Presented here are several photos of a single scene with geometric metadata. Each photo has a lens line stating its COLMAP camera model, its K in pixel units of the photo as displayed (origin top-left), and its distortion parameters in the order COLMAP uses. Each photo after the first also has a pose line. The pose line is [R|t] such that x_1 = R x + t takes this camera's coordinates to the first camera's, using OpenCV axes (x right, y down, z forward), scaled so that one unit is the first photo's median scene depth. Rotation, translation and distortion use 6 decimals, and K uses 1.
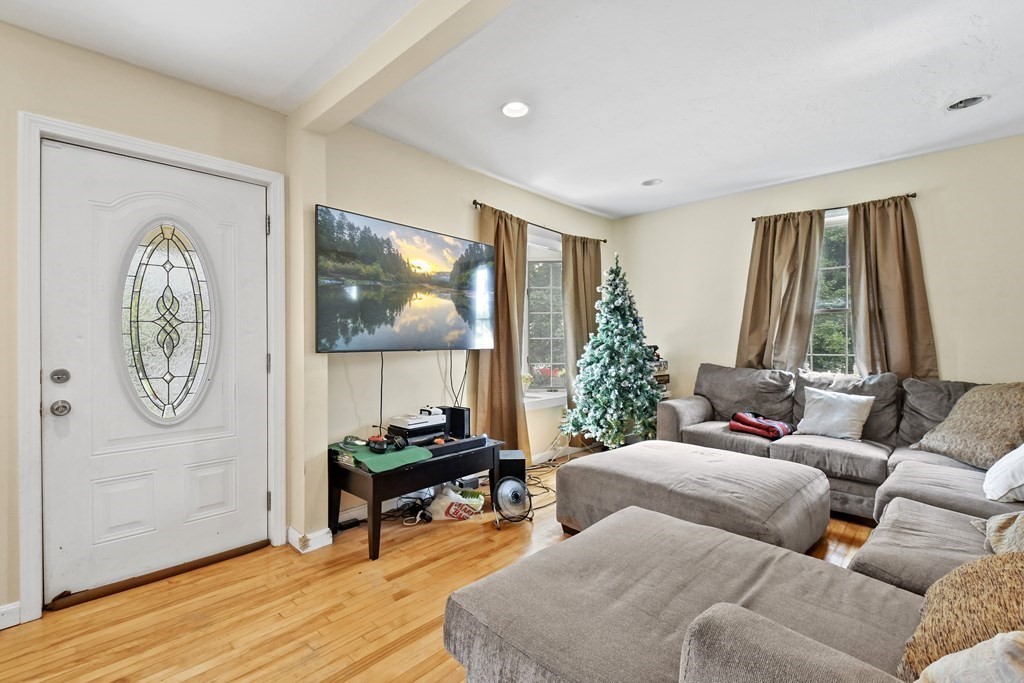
lens RADIAL K [[451.3, 0, 506.6], [0, 451.3, 341.4], [0, 0, 1]] dist [0.009597, -0.009698]
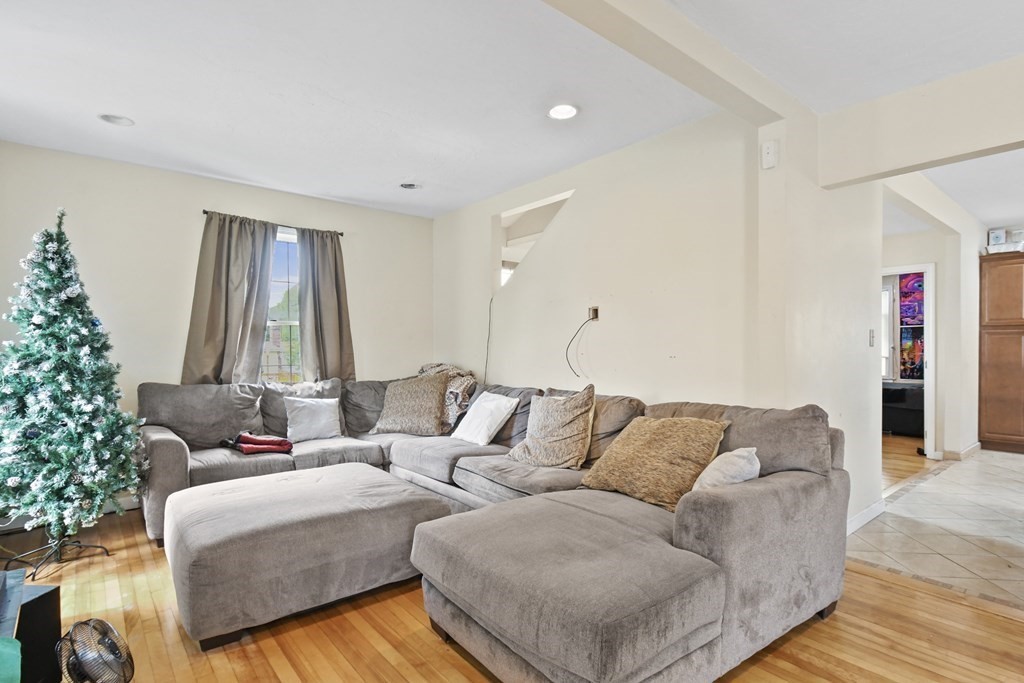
lens RADIAL K [[507.7, 0, 506.2], [0, 507.7, 349.8], [0, 0, 1]] dist [0.000518, -0.001775]
pose [[0.109587, -0.003132, 0.993972, -0.425621], [0.010430, 0.999944, 0.002000, -0.002595], [-0.993923, 0.010148, 0.109613, 0.386592]]
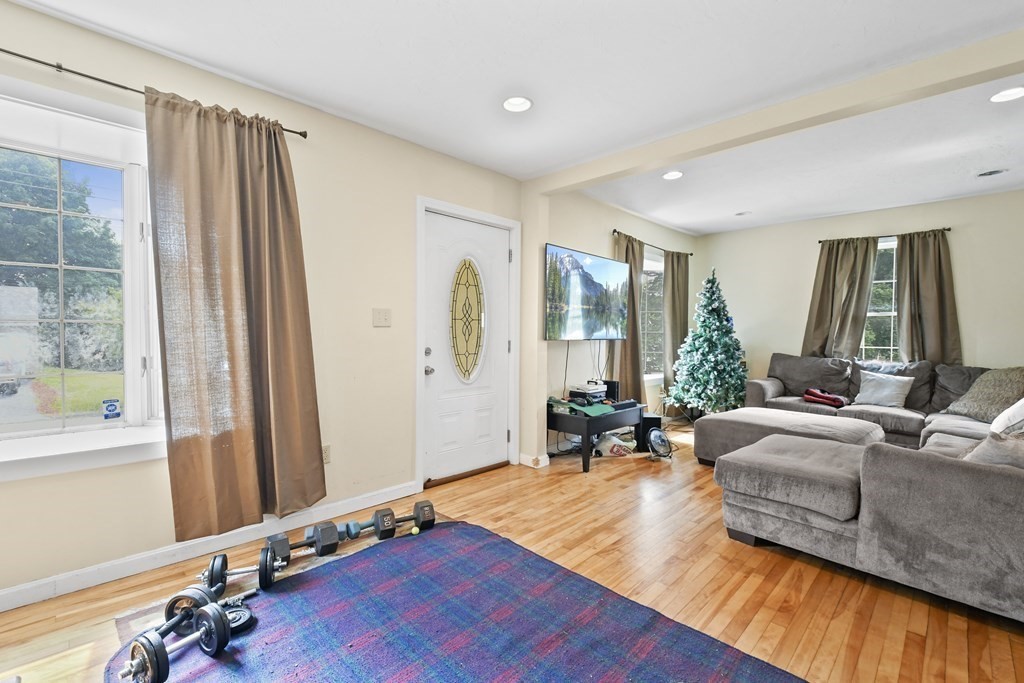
lens RADIAL K [[451.3, 0, 503.8], [0, 451.3, 345.4], [0, 0, 1]] dist [0.009597, -0.009698]
pose [[0.999465, 0.013676, -0.029715, -0.372324], [-0.012892, 0.999567, 0.026437, 0.003710], [0.030064, -0.026040, 0.999209, -0.384980]]
